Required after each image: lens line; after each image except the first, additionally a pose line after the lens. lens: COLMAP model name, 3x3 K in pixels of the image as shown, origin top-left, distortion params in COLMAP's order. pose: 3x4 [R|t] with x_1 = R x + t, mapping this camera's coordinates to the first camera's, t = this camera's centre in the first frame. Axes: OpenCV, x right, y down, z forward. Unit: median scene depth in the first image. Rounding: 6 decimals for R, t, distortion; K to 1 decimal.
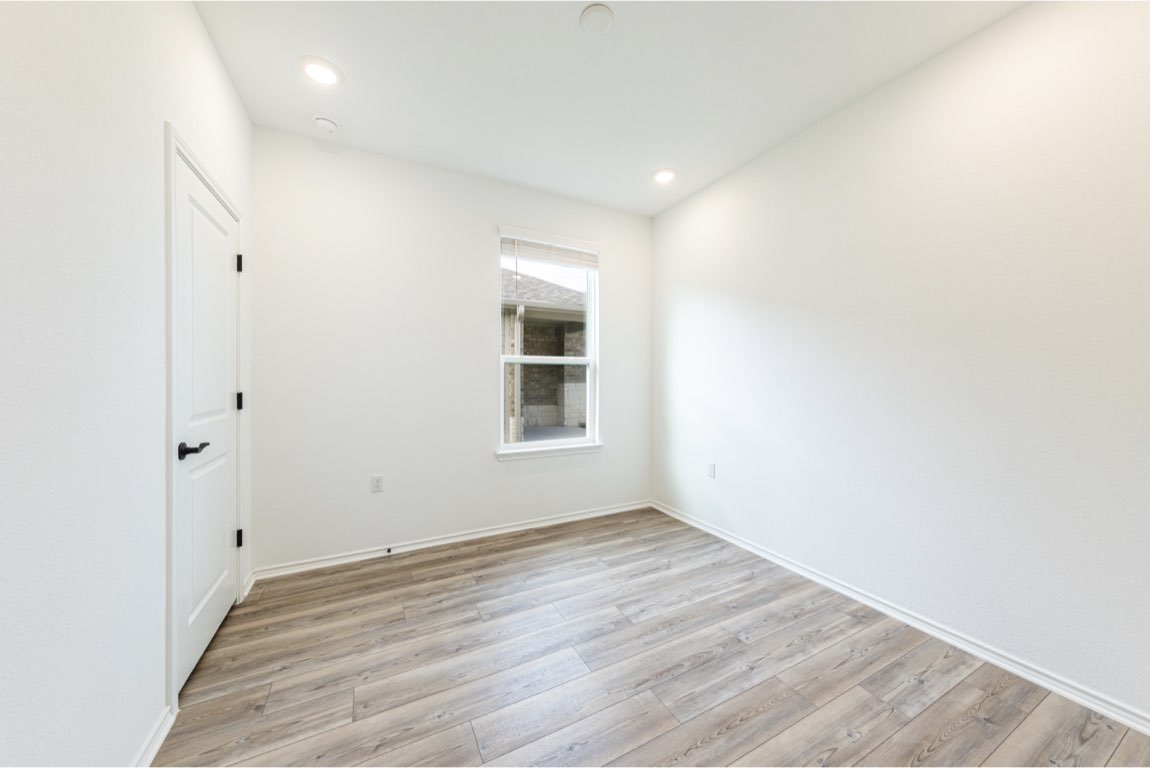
lens RADIAL K [[395.5, 0, 573.3], [0, 395.5, 379.8], [0, 0, 1]] dist [-0.000041, -0.000009]
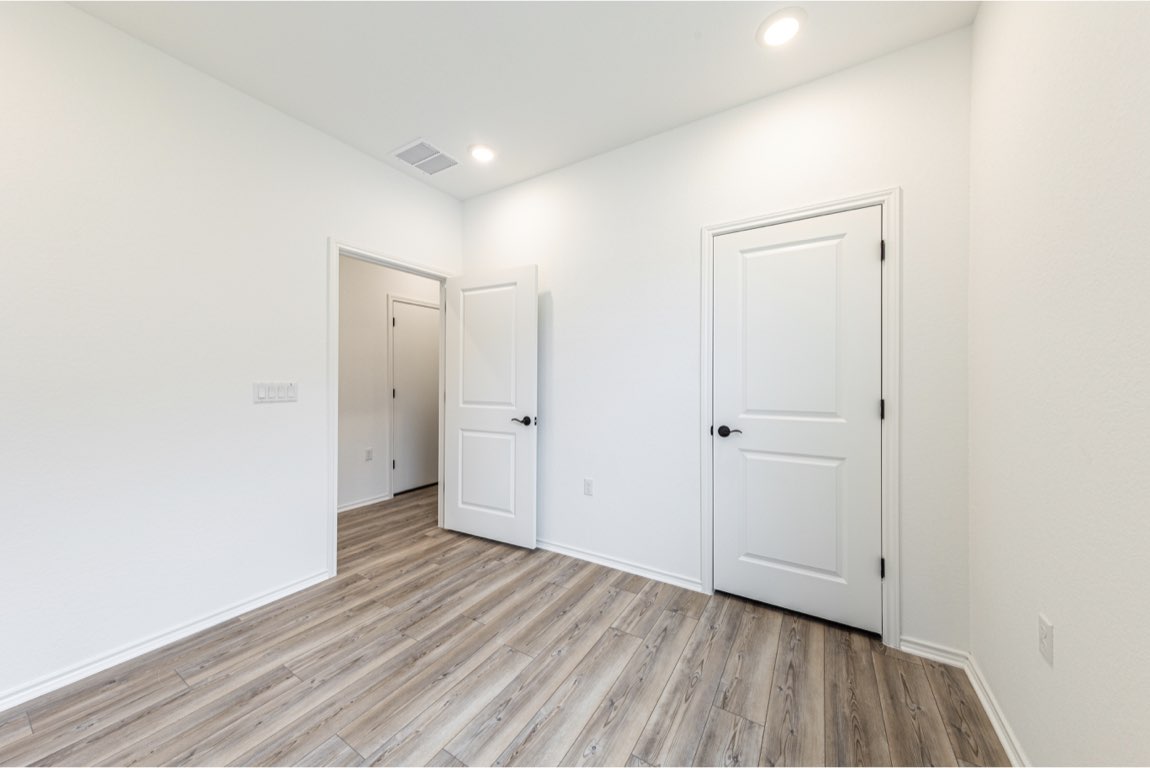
lens RADIAL K [[395.5, 0, 575.8], [0, 395.5, 379.9], [0, 0, 1]] dist [-0.000041, -0.000009]
pose [[-0.857810, 0.001331, -0.513965, 0.218372], [-0.001845, 0.999982, 0.005667, -0.017242], [0.513963, 0.005810, -0.857793, 1.739233]]
